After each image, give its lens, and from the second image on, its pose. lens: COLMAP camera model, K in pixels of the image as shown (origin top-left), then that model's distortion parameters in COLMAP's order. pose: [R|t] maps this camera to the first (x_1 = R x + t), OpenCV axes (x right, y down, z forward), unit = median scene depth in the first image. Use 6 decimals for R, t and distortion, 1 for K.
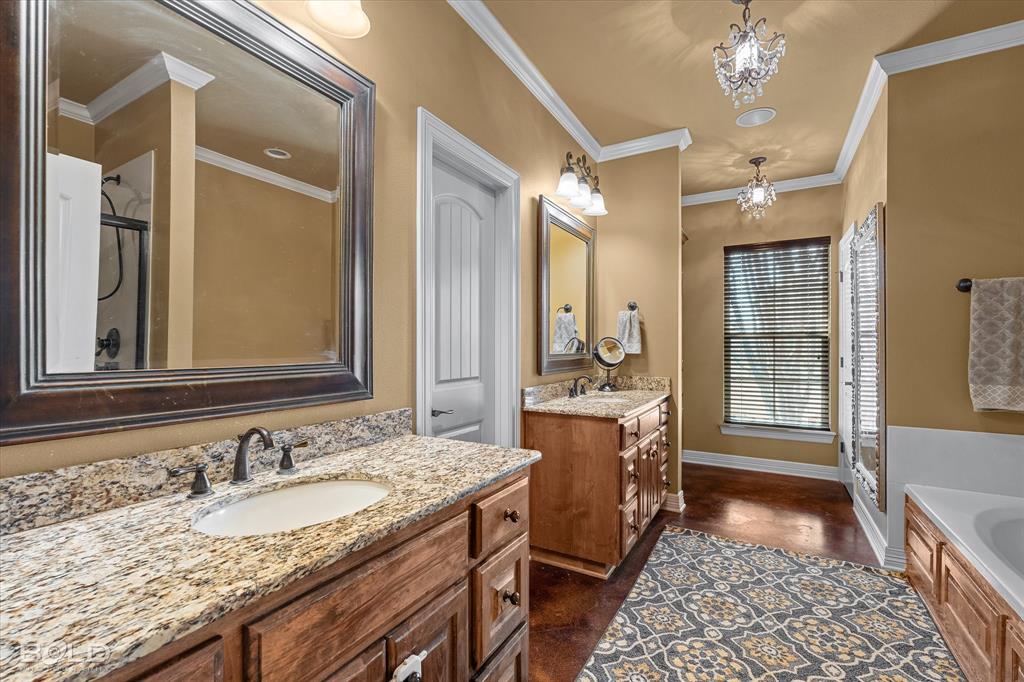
lens RADIAL K [[446.7, 0, 515.0], [0, 446.7, 343.8], [0, 0, 1]] dist [-0.003100, -0.000110]
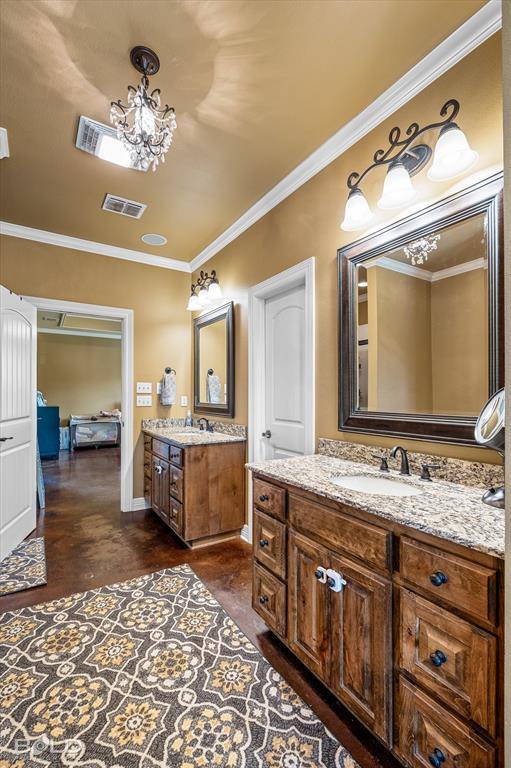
lens RADIAL K [[335.1, 0, 252.6], [0, 335.1, 388.4], [0, 0, 1]] dist [-0.003100, -0.000110]
pose [[-0.473010, -0.012465, -0.880969, 1.108501], [0.008353, 0.999792, -0.018631, -0.016148], [0.881018, -0.016171, -0.472807, 1.629579]]
